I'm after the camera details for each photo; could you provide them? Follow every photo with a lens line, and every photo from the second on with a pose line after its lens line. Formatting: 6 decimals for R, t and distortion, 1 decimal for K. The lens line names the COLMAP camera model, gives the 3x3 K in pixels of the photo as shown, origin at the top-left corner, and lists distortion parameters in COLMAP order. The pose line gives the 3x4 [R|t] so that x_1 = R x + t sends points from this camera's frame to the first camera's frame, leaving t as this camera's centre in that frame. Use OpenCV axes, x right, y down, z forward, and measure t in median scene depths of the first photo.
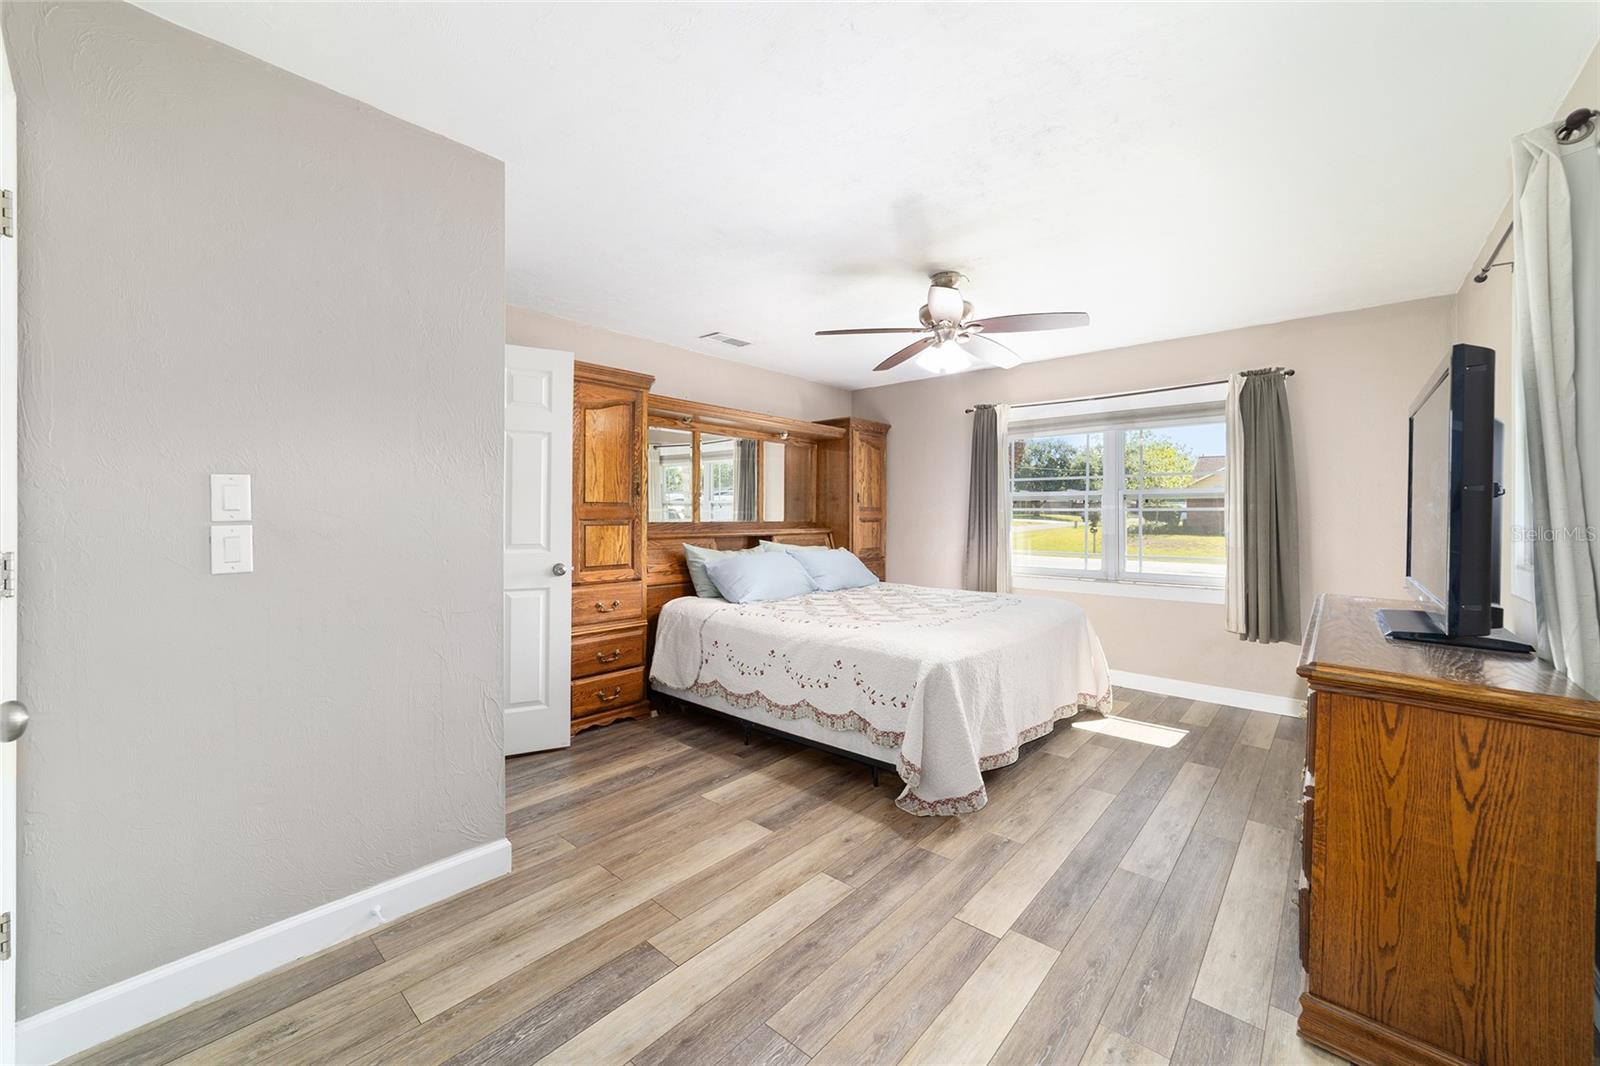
lens RADIAL K [[621.0, 0, 812.5], [0, 621.0, 507.7], [0, 0, 1]] dist [-0.001553, -0.000067]
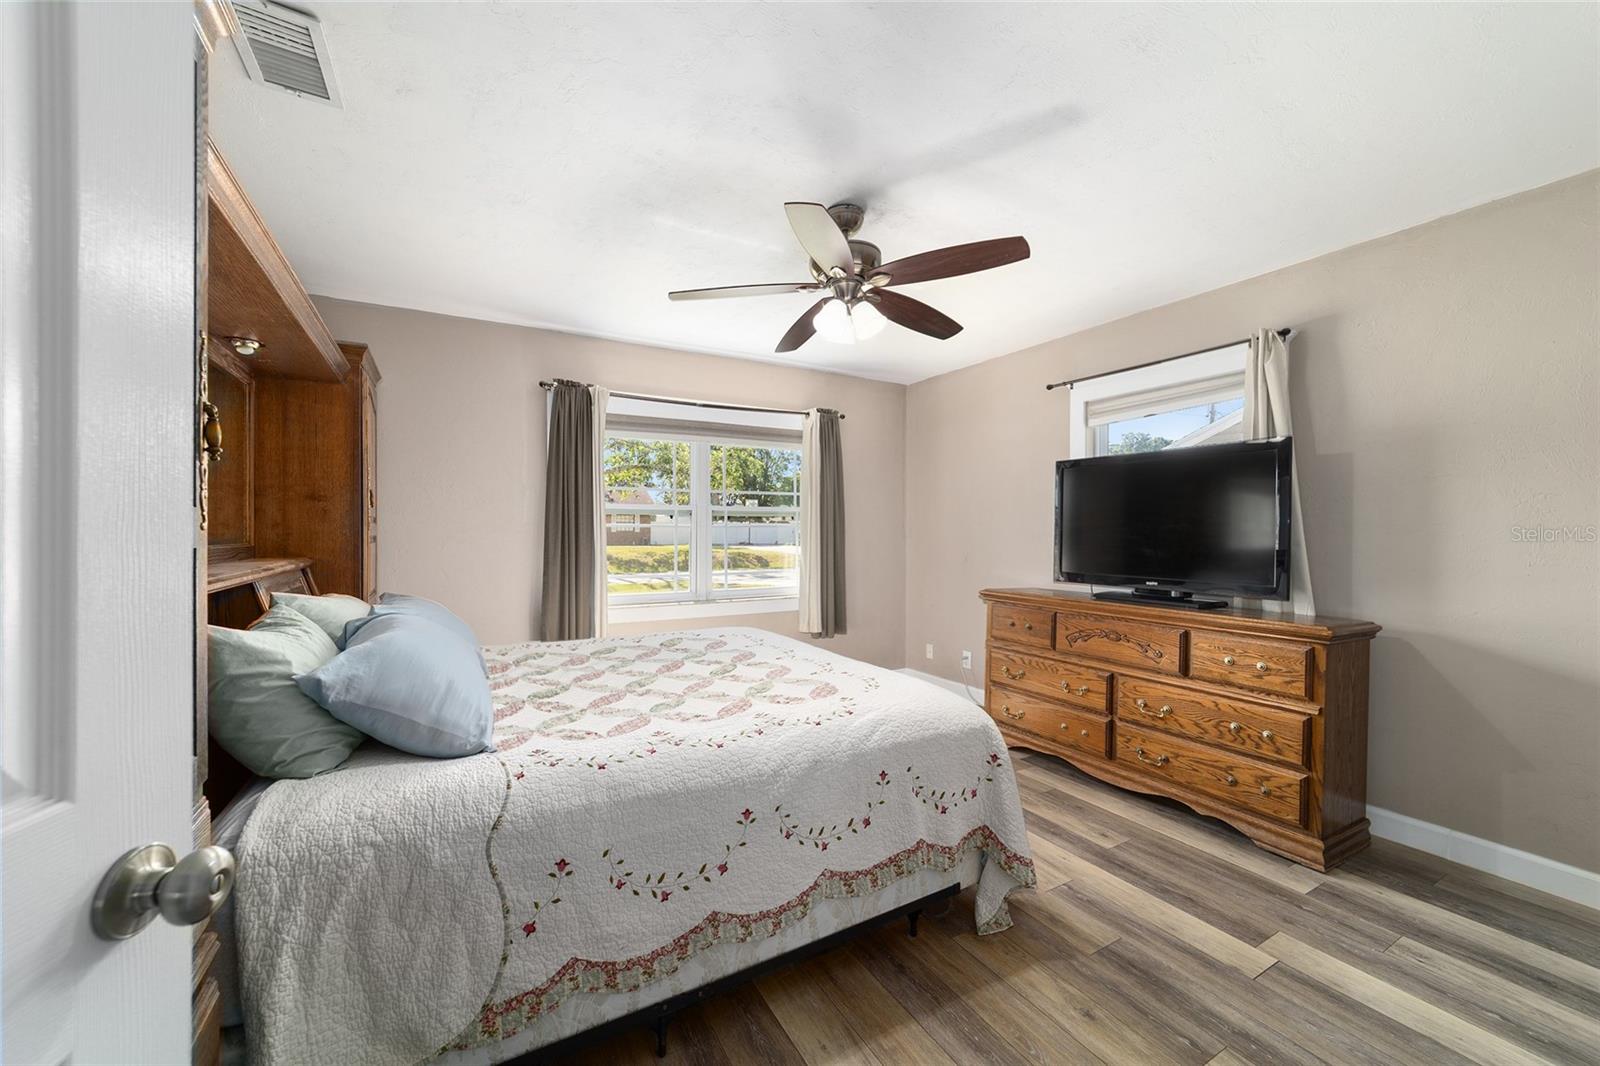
lens RADIAL K [[612.6, 0, 797.3], [0, 612.6, 529.5], [0, 0, 1]] dist [-0.016436, 0.008149]
pose [[0.343147, 0.001981, 0.939279, -0.511110], [-0.011424, 0.999933, 0.002064, 0.008739], [-0.939212, -0.011439, 0.343147, 0.818629]]
